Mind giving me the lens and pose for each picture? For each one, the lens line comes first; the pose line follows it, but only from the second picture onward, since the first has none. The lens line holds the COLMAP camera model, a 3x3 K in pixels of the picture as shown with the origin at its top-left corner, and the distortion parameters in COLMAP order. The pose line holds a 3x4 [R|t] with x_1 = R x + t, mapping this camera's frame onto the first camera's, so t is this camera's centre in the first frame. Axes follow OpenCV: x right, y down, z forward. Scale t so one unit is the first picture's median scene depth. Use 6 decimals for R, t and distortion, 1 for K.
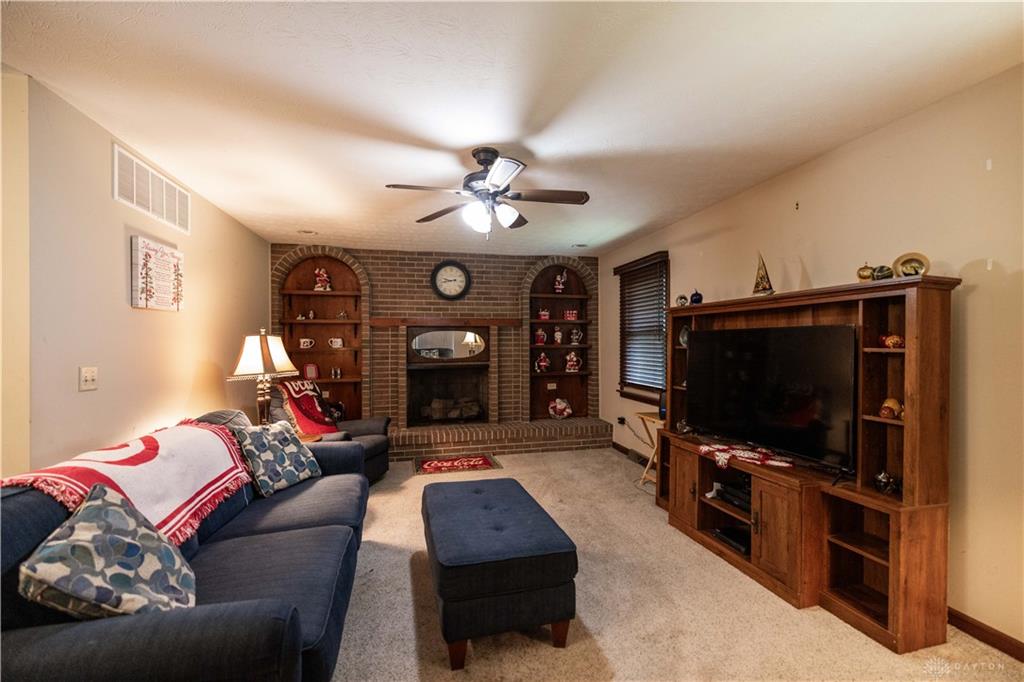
lens RADIAL K [[432.0, 0, 510.7], [0, 432.0, 342.1], [0, 0, 1]] dist [0.001812, -0.000066]
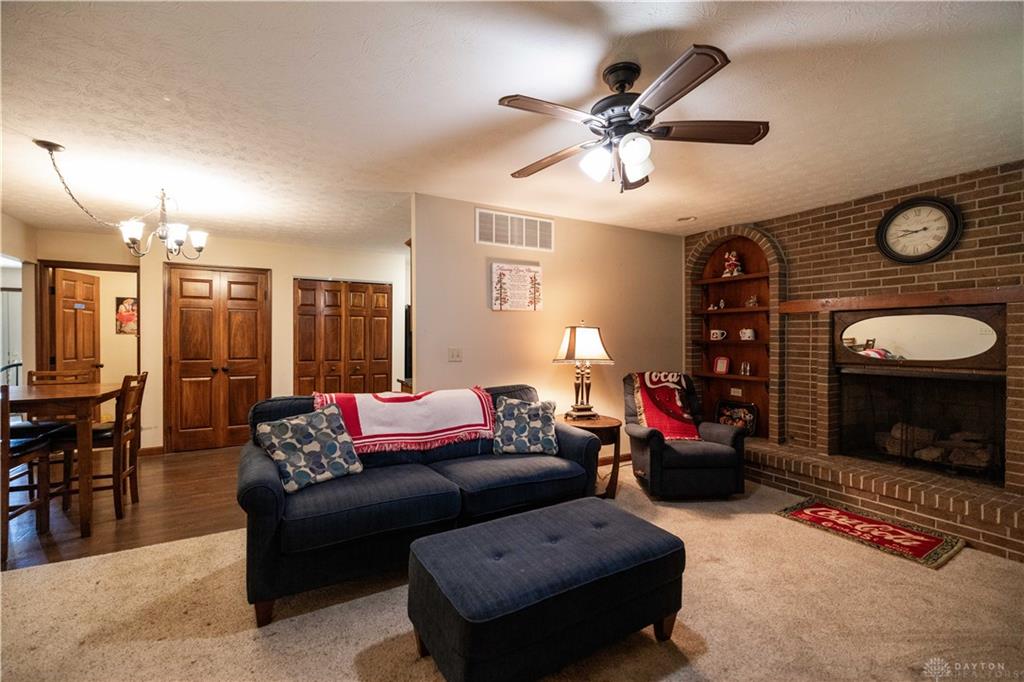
lens RADIAL K [[432.0, 0, 510.7], [0, 432.0, 342.1], [0, 0, 1]] dist [0.001812, -0.000066]
pose [[0.286786, 0.018491, -0.957816, 0.301680], [-0.001543, 0.999821, 0.018839, 0.001622], [0.957993, -0.003925, 0.286763, 0.308002]]
